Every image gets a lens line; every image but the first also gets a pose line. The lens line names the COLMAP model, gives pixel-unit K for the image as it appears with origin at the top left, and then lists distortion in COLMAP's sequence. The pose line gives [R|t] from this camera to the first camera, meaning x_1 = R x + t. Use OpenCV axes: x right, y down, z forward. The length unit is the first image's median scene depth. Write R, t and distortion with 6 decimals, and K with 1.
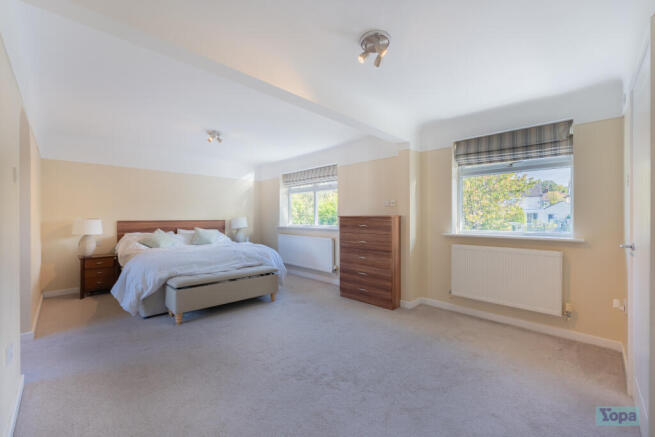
lens RADIAL K [[264.6, 0, 327.5], [0, 264.6, 218.5], [0, 0, 1]] dist [-0.000119, -0.000007]
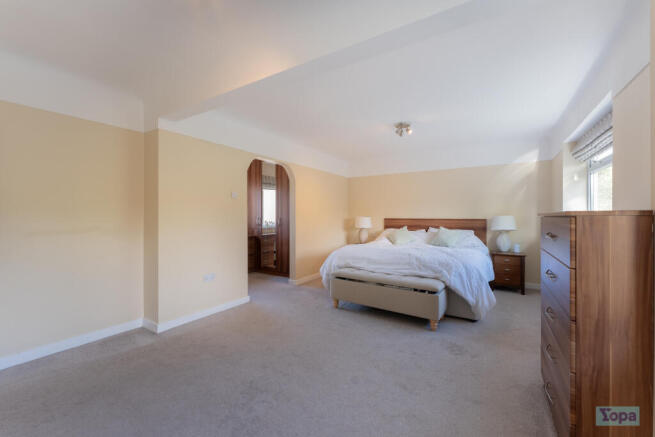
lens RADIAL K [[265.1, 0, 329.1], [0, 265.1, 215.3], [0, 0, 1]] dist [0.000014, 0.000010]
pose [[0.220305, -0.001469, -0.975430, 0.346454], [-0.003026, 0.999993, -0.002190, -0.002329], [0.975426, 0.003435, 0.220299, 0.439608]]
